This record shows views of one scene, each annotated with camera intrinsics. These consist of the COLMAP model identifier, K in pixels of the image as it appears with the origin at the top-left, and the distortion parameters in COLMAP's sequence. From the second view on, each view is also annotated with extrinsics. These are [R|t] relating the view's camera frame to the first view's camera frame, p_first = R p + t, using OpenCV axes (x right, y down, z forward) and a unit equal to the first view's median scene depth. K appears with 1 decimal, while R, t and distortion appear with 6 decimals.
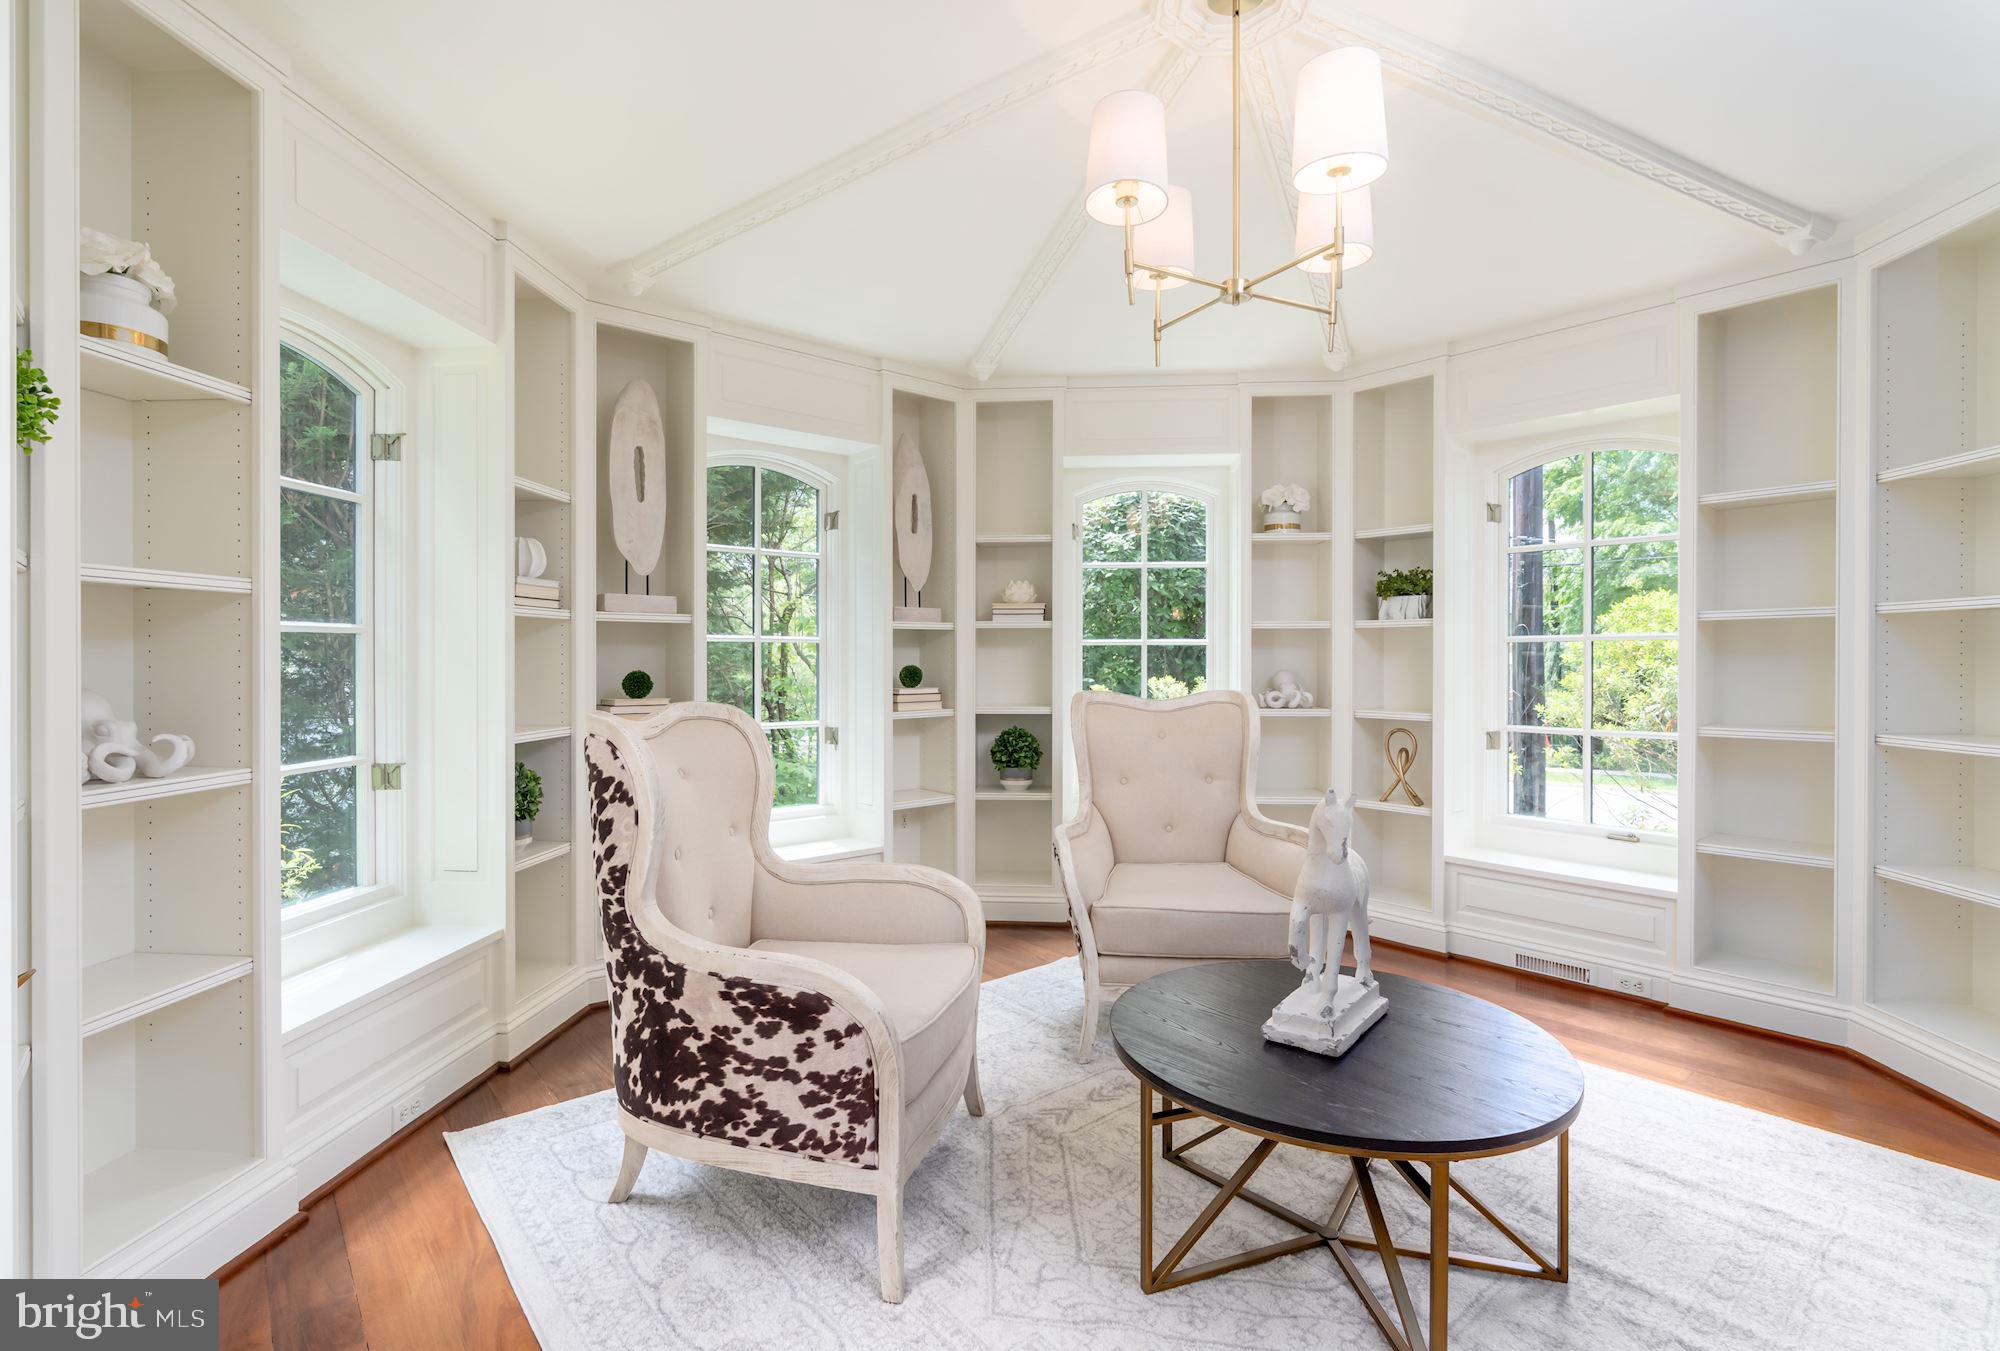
lens RADIAL K [[940.0, 0, 1000.0], [0, 940.0, 675.5], [0, 0, 1]] dist [-0.001635, -0.000324]
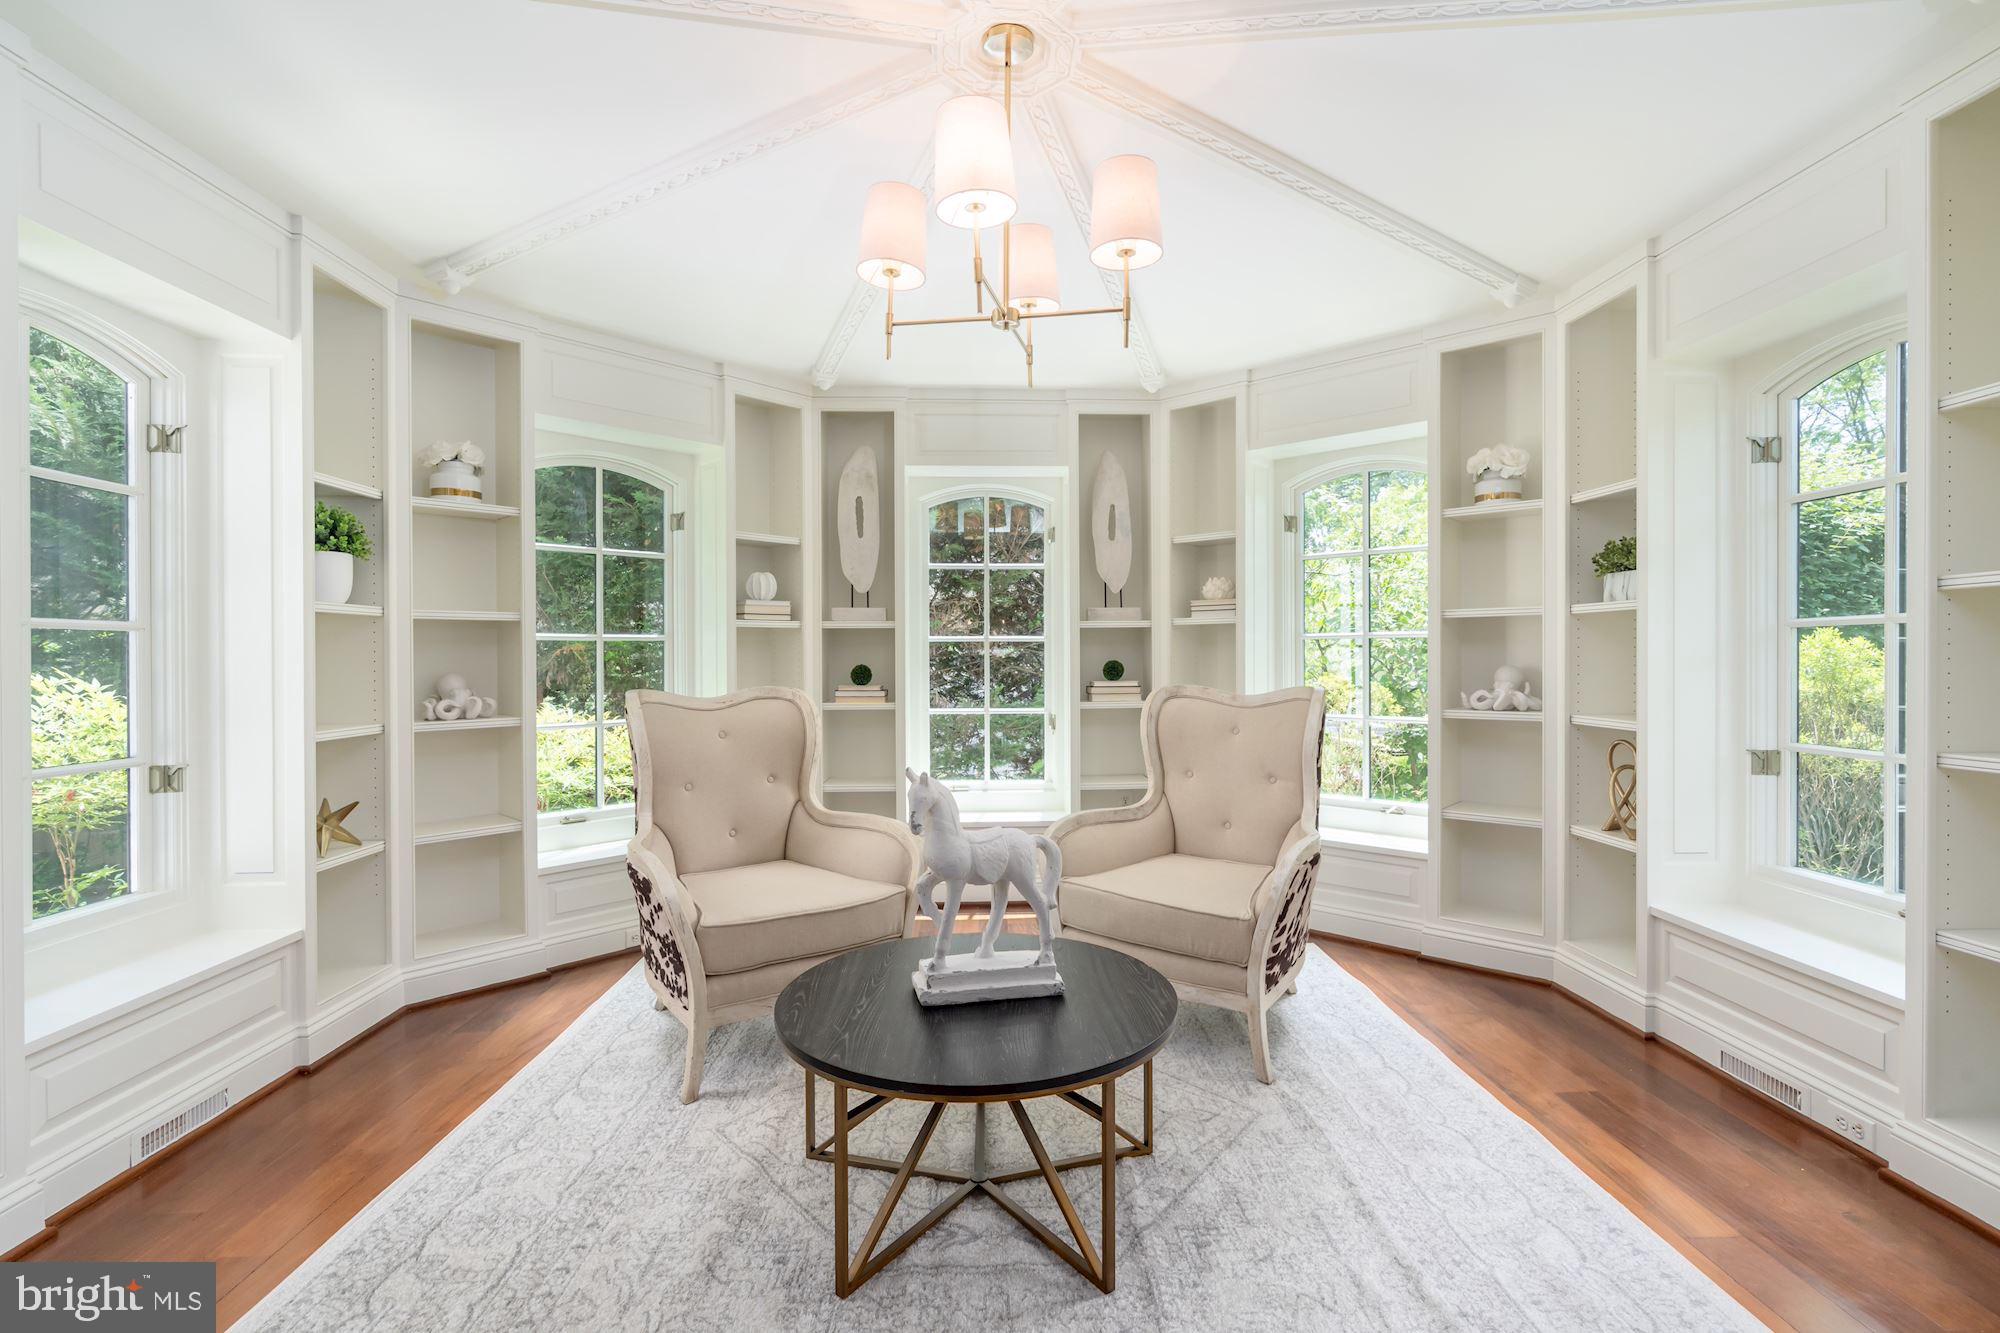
lens RADIAL K [[919.8, 0, 1000.0], [0, 919.8, 666.5], [0, 0, 1]] dist [0.010759, 0.000264]
pose [[0.798769, 0.004371, -0.601622, 0.560164], [-0.005353, 0.999986, 0.000158, -0.003586], [0.601614, 0.003094, 0.798781, 0.076812]]
